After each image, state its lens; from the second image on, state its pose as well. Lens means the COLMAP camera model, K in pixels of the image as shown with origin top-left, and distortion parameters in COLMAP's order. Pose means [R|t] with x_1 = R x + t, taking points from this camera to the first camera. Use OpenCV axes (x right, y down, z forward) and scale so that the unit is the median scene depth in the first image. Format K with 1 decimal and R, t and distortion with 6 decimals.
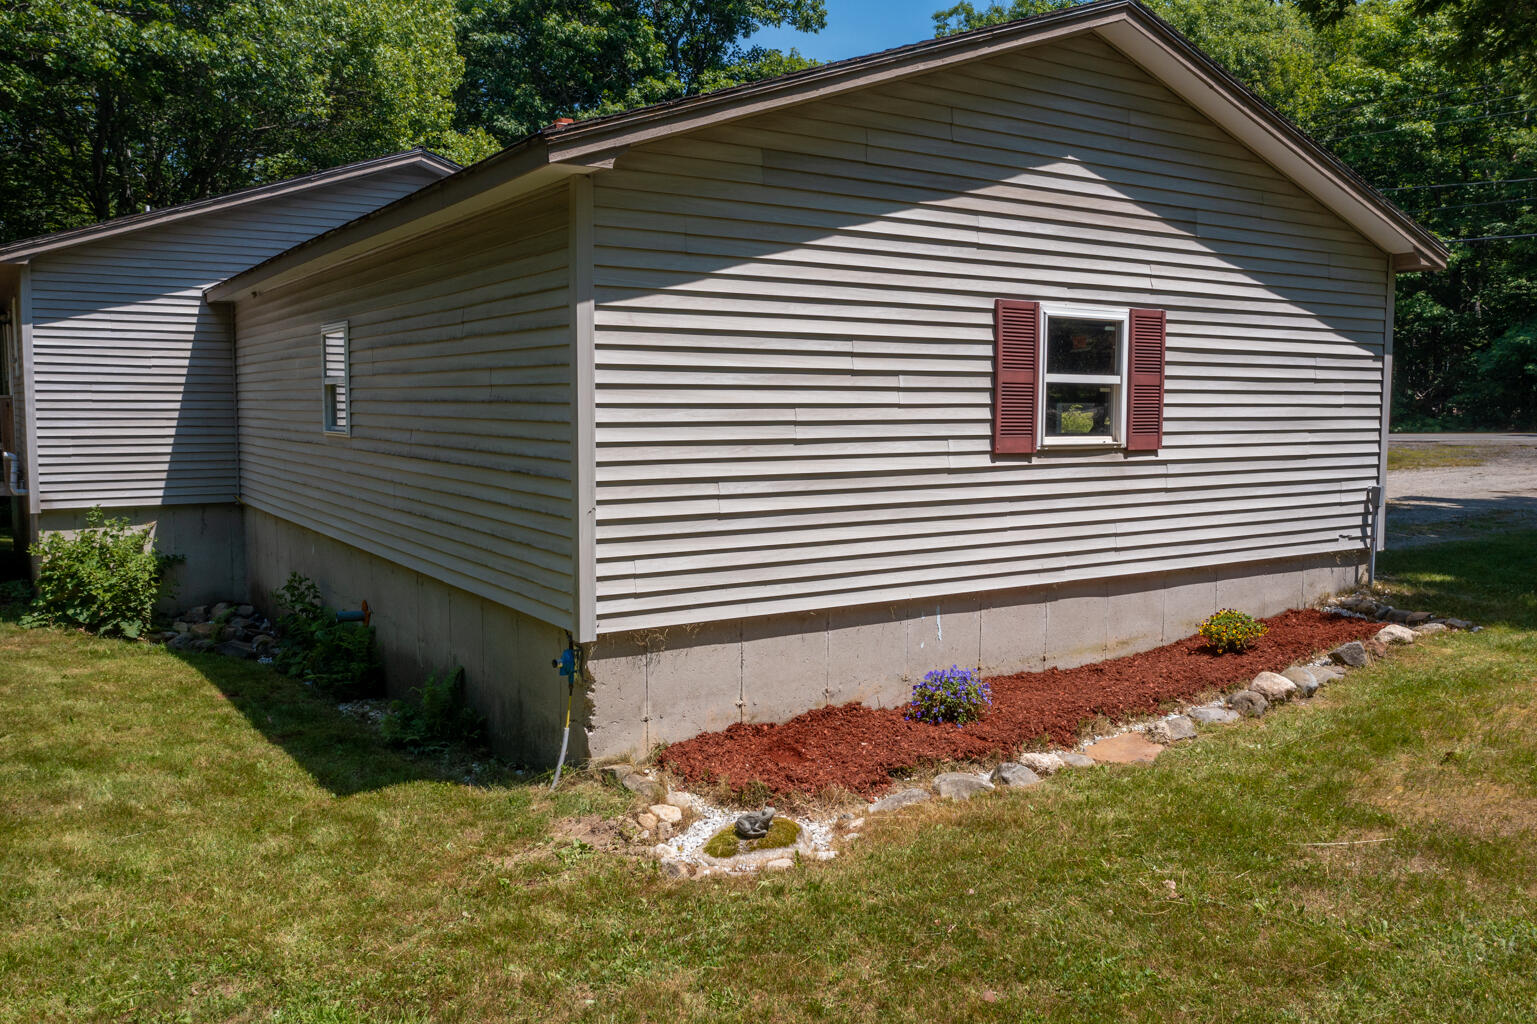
lens RADIAL K [[1213.3, 0, 767.1], [0, 1213.3, 516.4], [0, 0, 1]] dist [-0.009948, -0.000797]
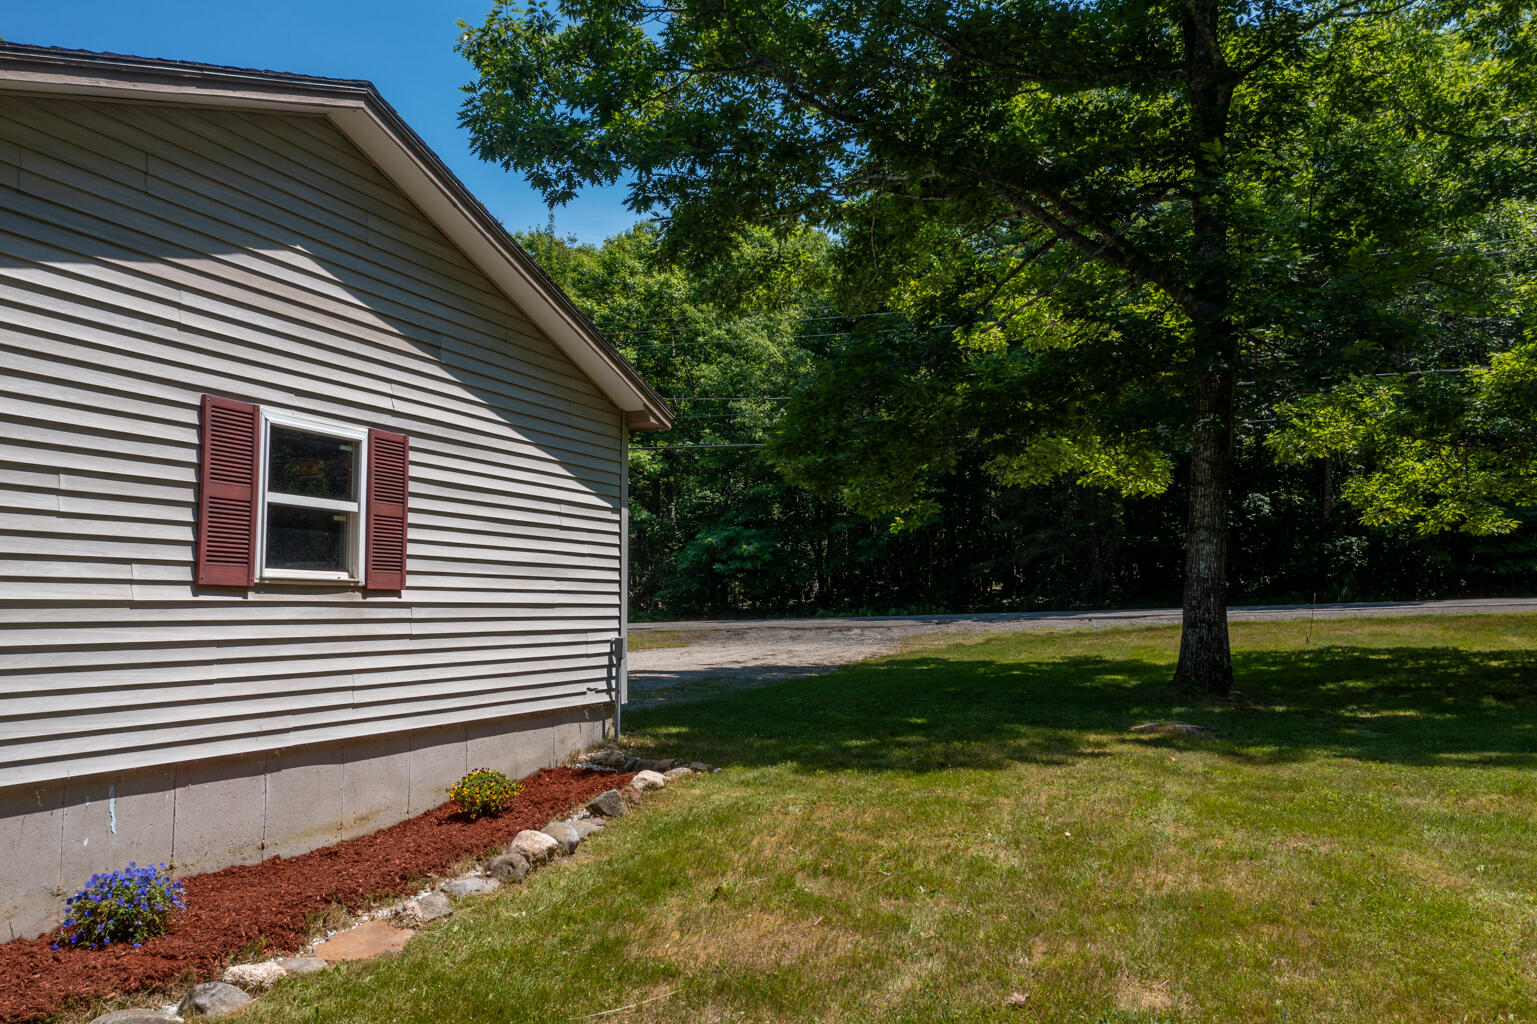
lens RADIAL K [[1213.3, 0, 772.5], [0, 1213.3, 508.9], [0, 0, 1]] dist [-0.009948, -0.000797]
pose [[0.818795, 0.043429, 0.572441, 0.039538], [0.056724, 0.986135, -0.155949, 0.043391], [-0.571277, 0.160162, 0.804979, 0.137842]]
